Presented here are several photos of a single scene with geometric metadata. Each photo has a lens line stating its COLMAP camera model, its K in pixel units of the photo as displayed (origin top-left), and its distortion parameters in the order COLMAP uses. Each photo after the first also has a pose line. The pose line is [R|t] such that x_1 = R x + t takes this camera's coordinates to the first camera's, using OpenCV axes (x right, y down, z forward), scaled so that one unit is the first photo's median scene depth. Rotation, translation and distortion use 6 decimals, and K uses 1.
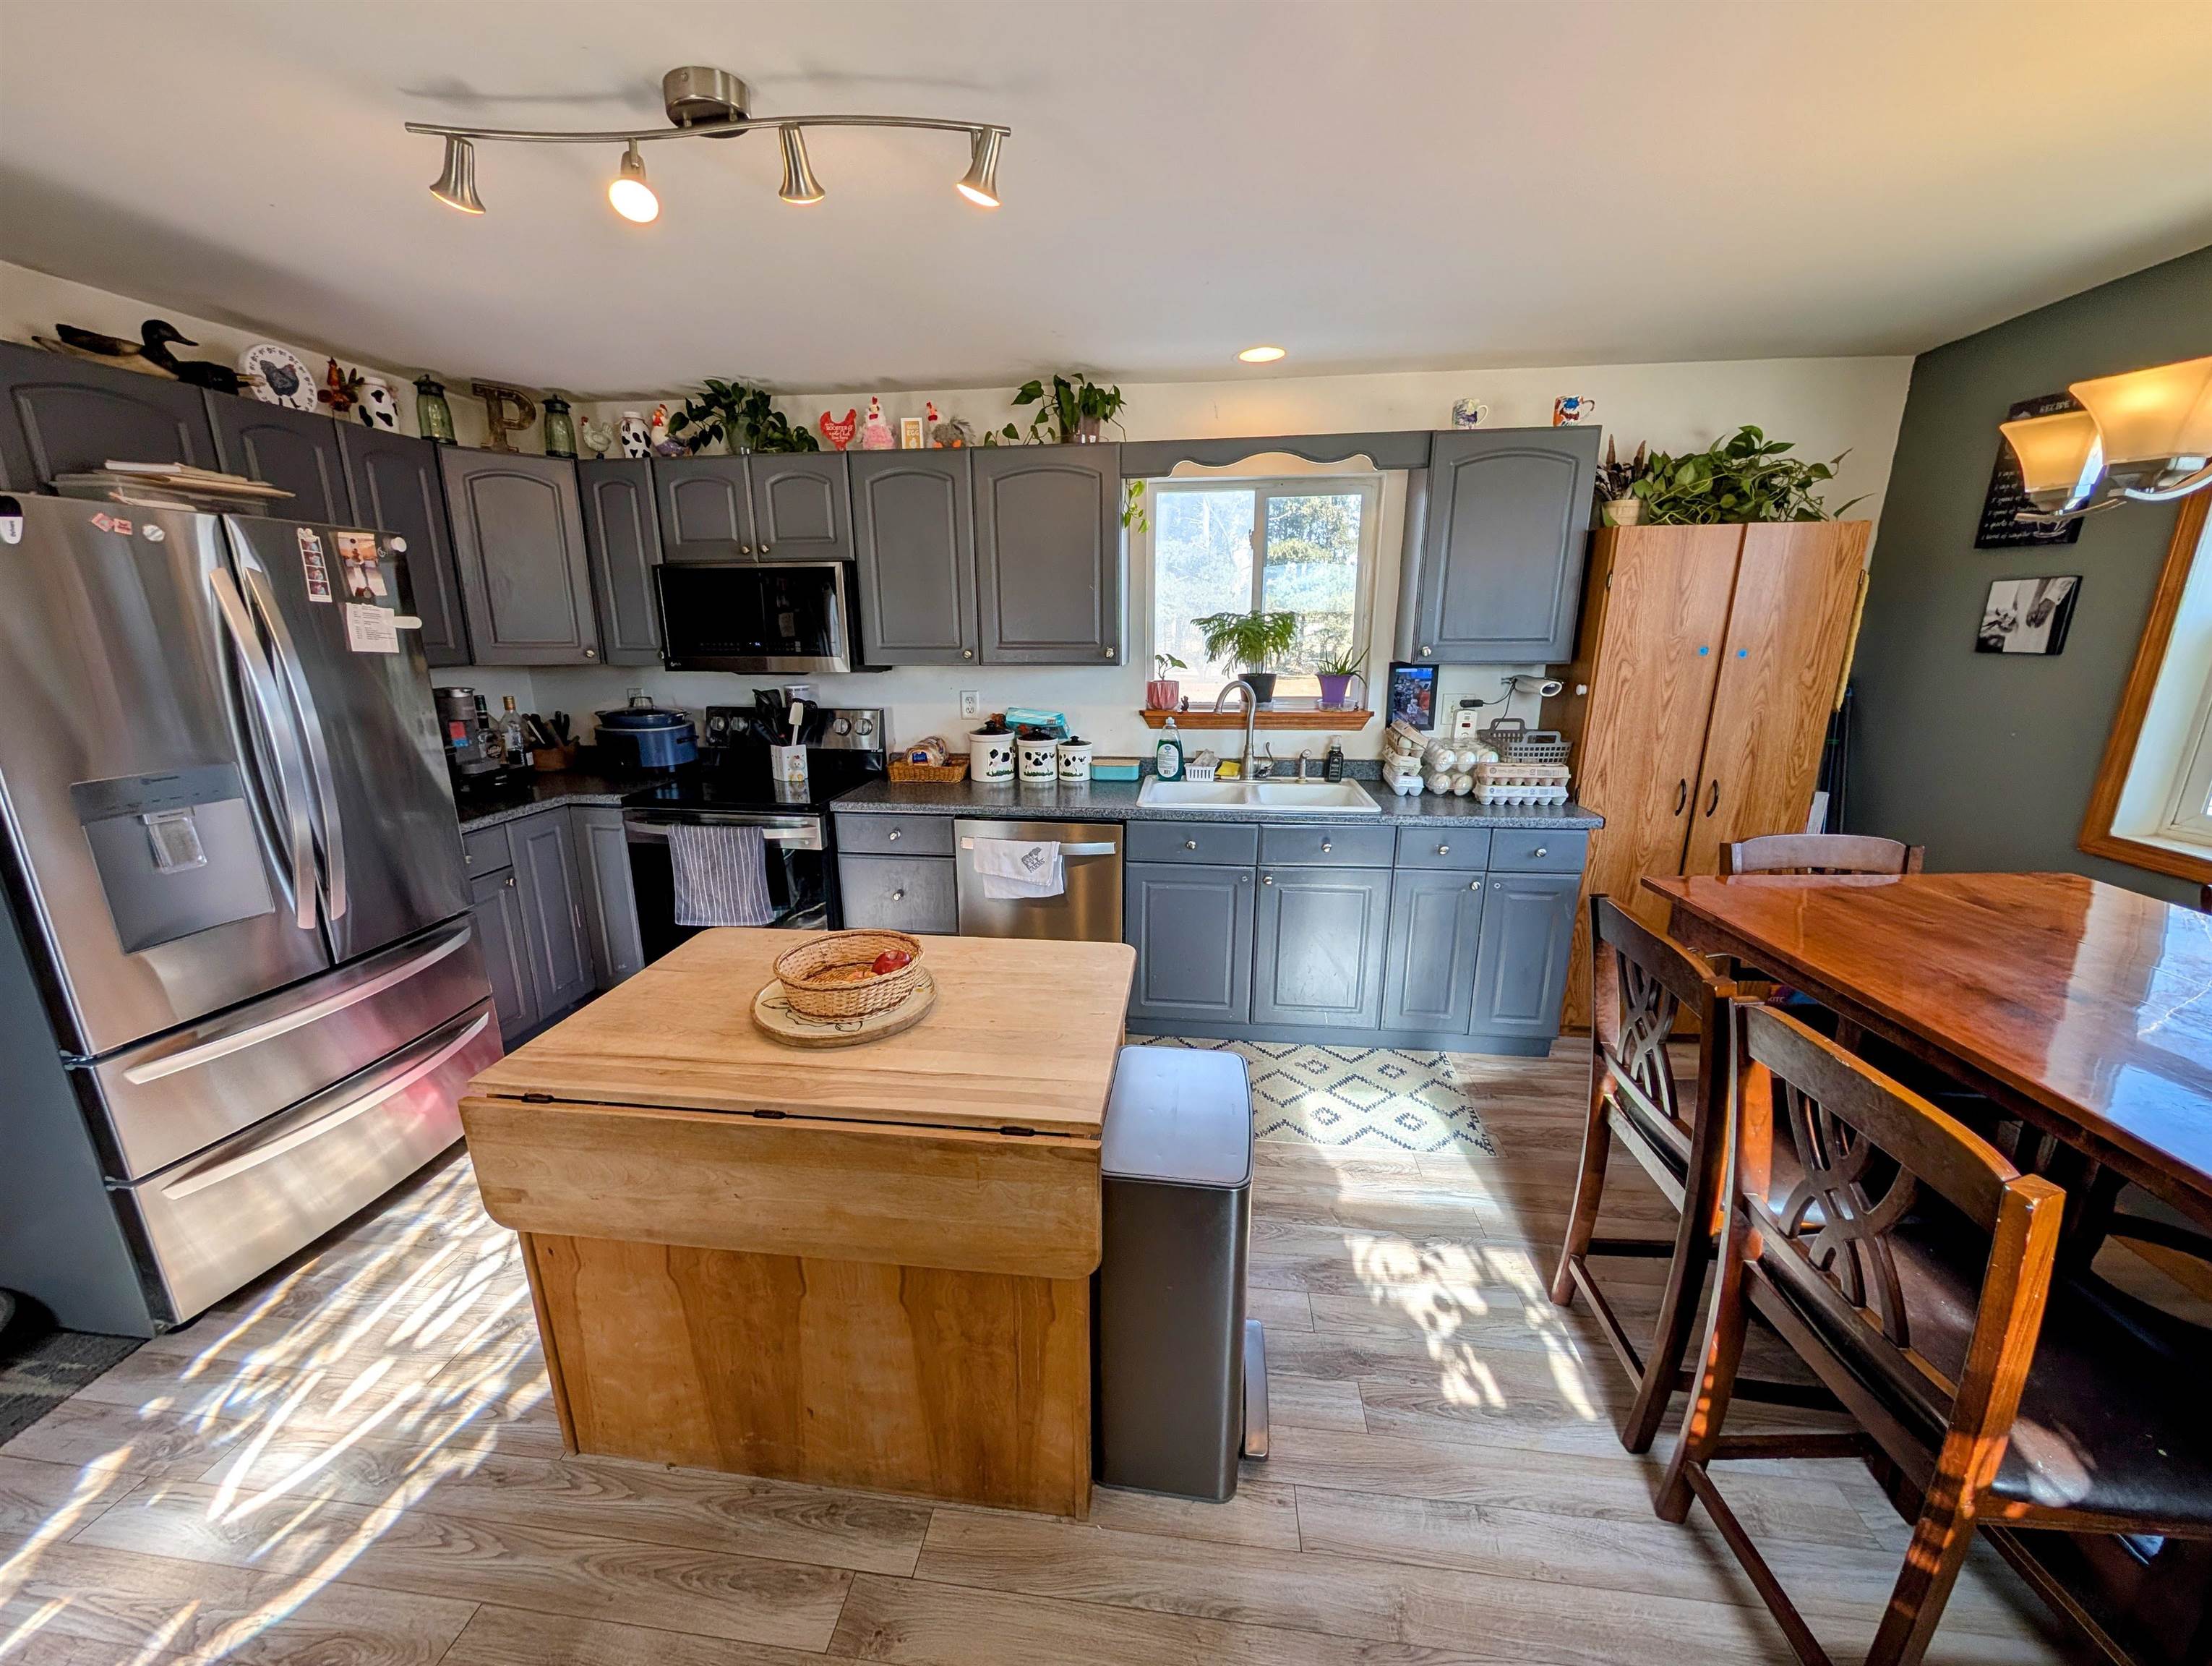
lens RADIAL K [[822.5, 0, 1104.8], [0, 822.5, 830.2], [0, 0, 1]] dist [-0.008235, -0.000070]
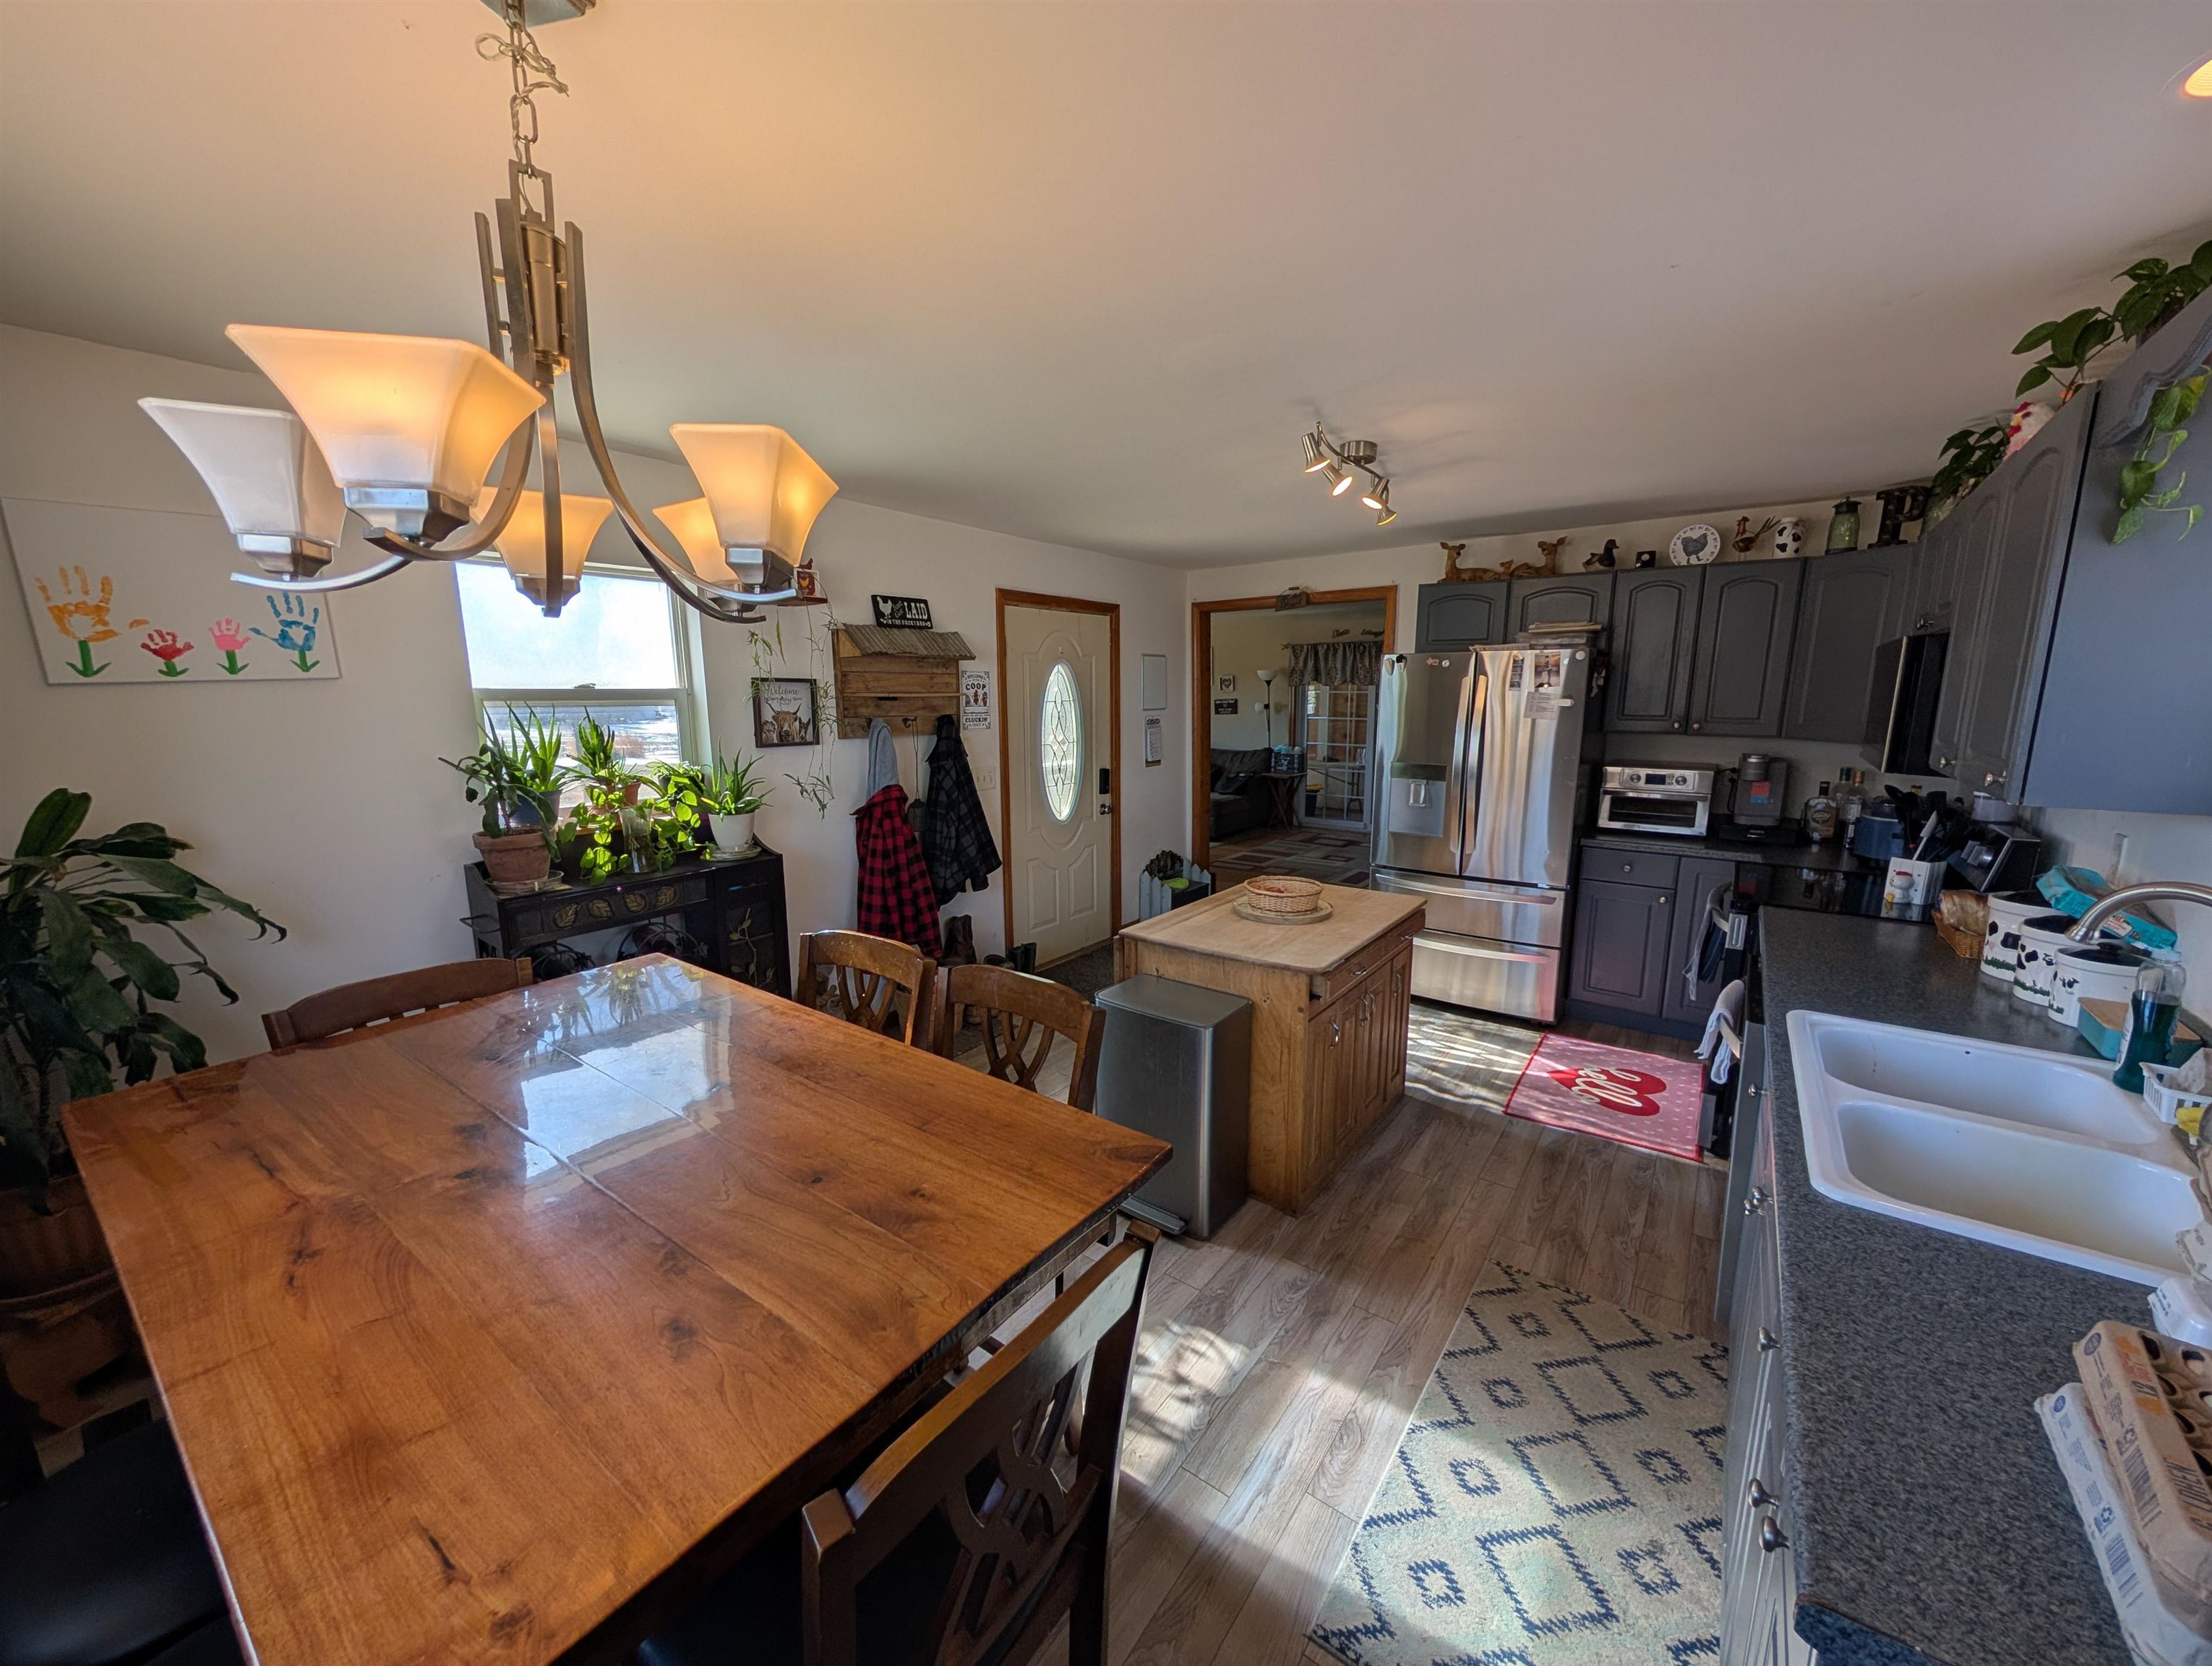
lens RADIAL K [[822.5, 0, 1105.5], [0, 822.5, 838.1], [0, 0, 1]] dist [-0.008235, -0.000070]
pose [[-0.507906, 0.156411, -0.847093, 0.929175], [-0.202214, 0.934249, 0.293748, -0.266568], [0.837342, 0.320491, -0.442882, 0.923871]]
